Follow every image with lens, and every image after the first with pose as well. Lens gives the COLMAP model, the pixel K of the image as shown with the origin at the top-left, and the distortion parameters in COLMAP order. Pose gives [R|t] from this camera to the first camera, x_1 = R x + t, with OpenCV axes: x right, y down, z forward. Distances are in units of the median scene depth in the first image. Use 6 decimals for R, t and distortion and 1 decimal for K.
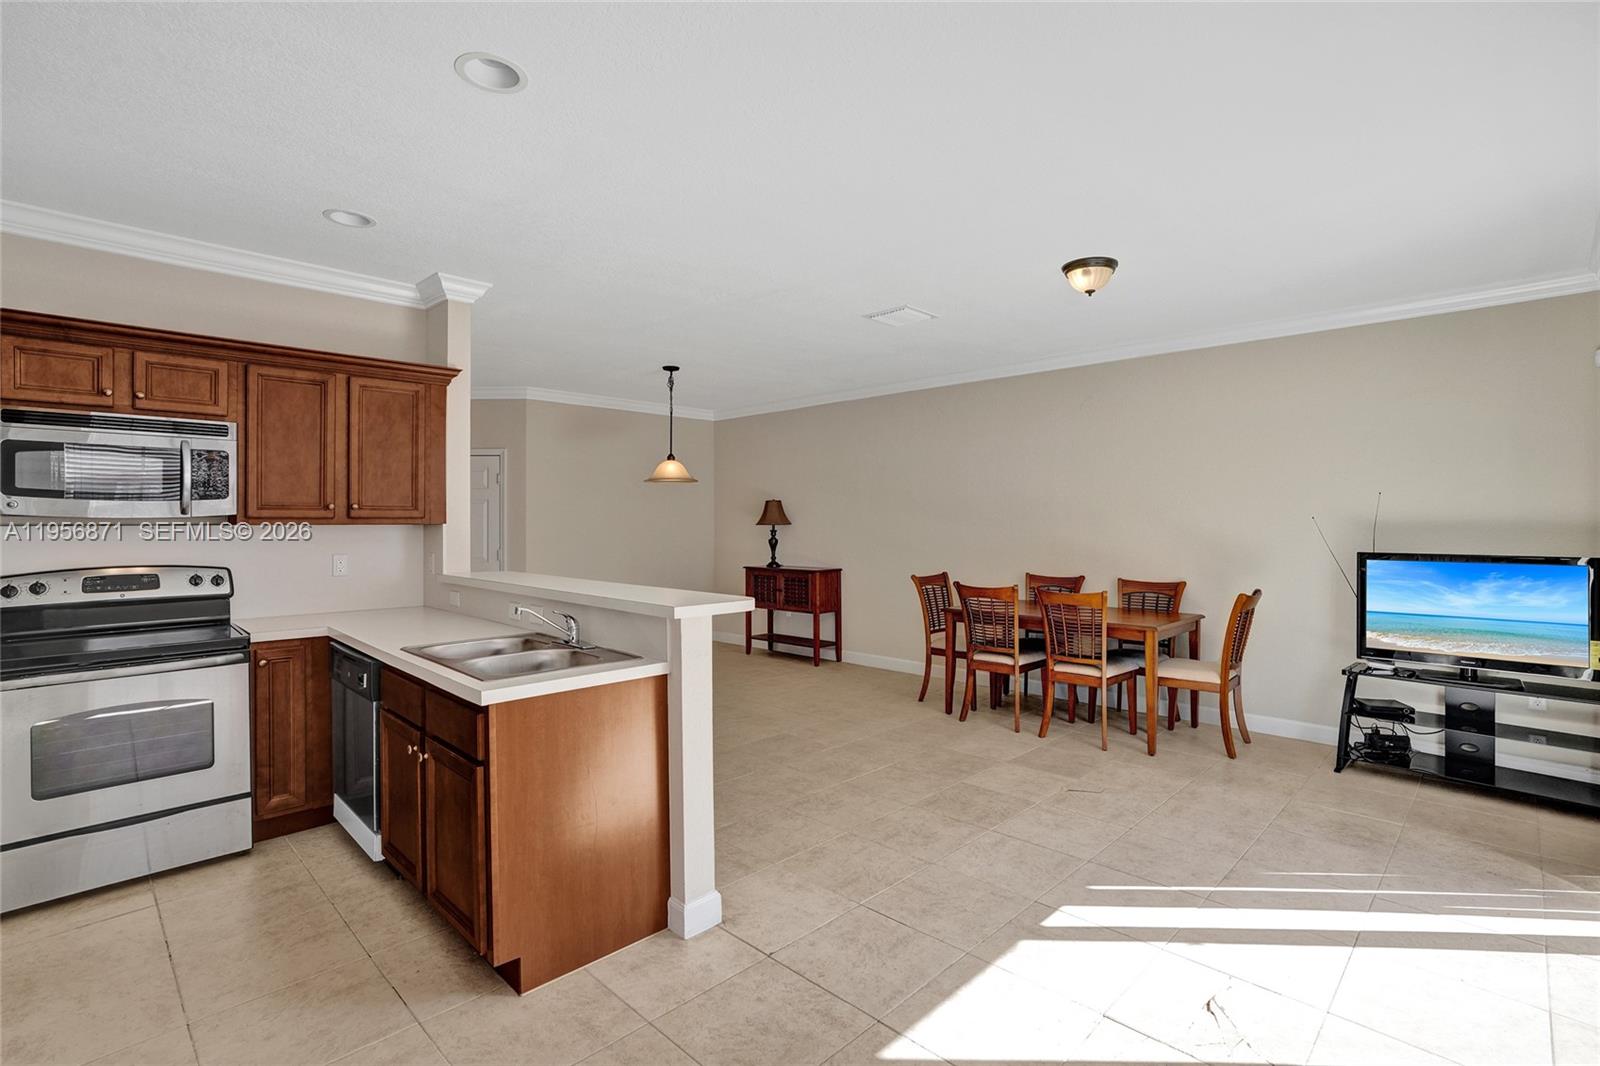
lens RADIAL K [[742.6, 0, 806.9], [0, 742.6, 523.9], [0, 0, 1]] dist [-0.051321, 0.025706]
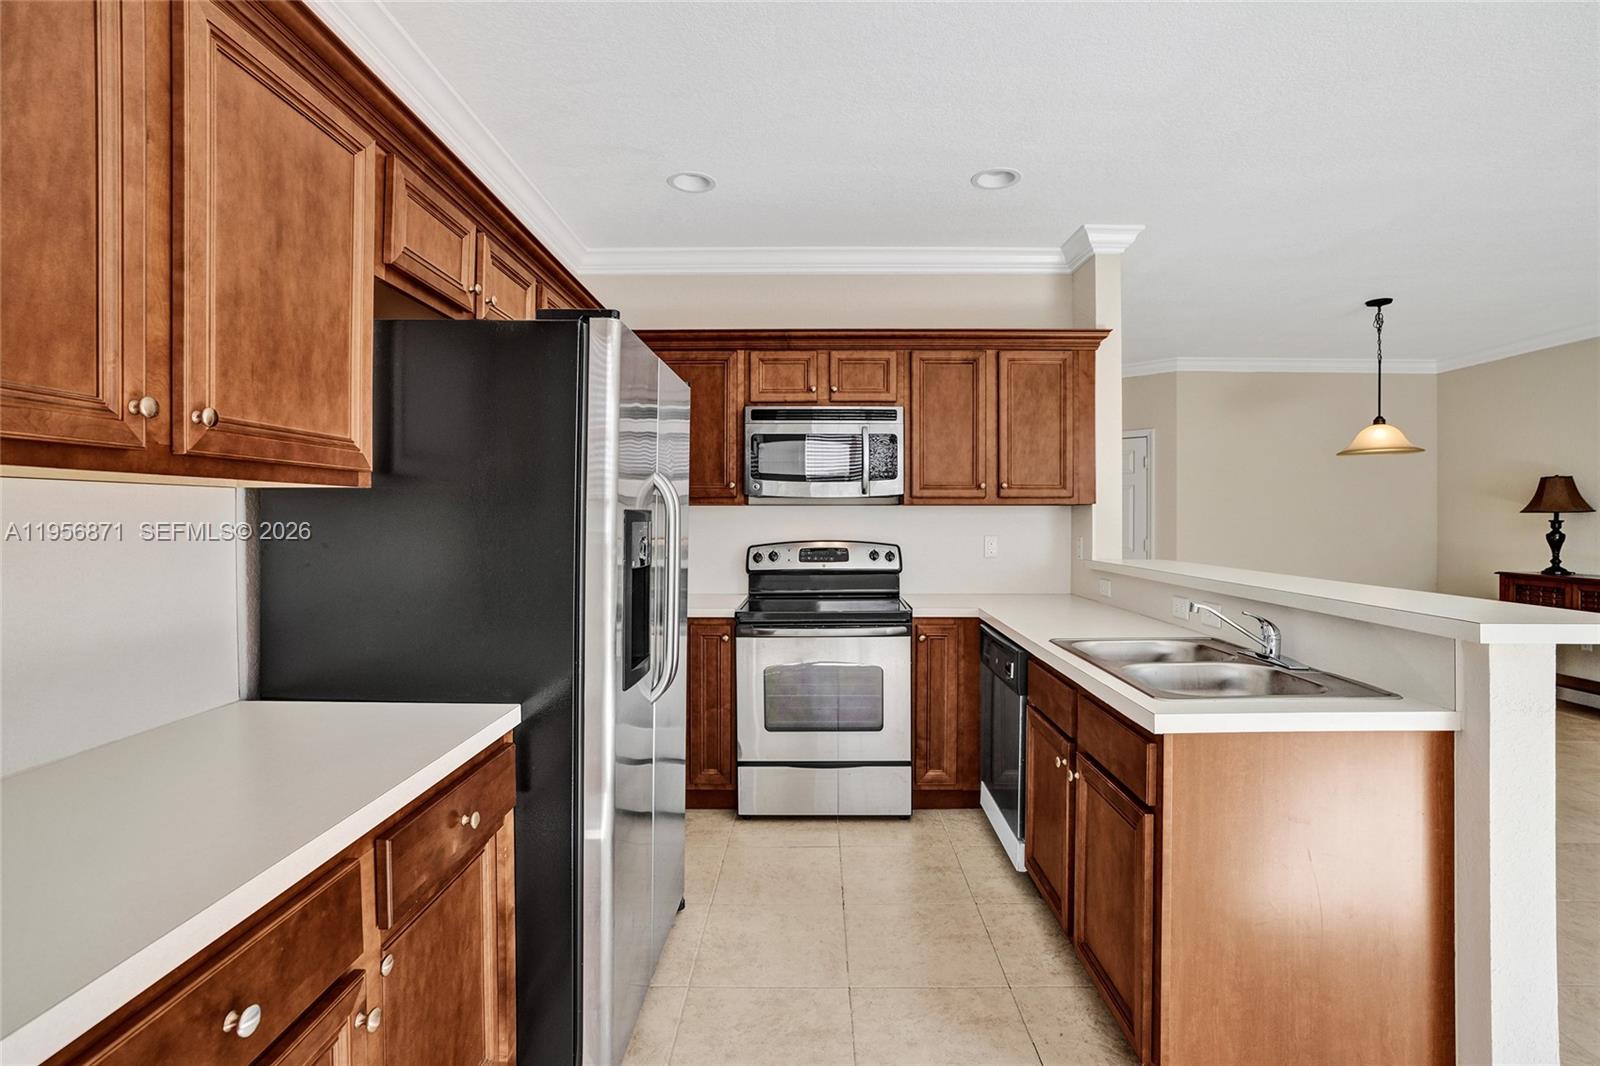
lens RADIAL K [[742.6, 0, 806.9], [0, 742.6, 523.9], [0, 0, 1]] dist [-0.051321, 0.025706]
pose [[0.684241, 0.006118, -0.729230, -0.099570], [-0.000839, 0.999971, 0.007602, 0.022780], [0.729255, -0.004590, 0.684226, 0.166867]]
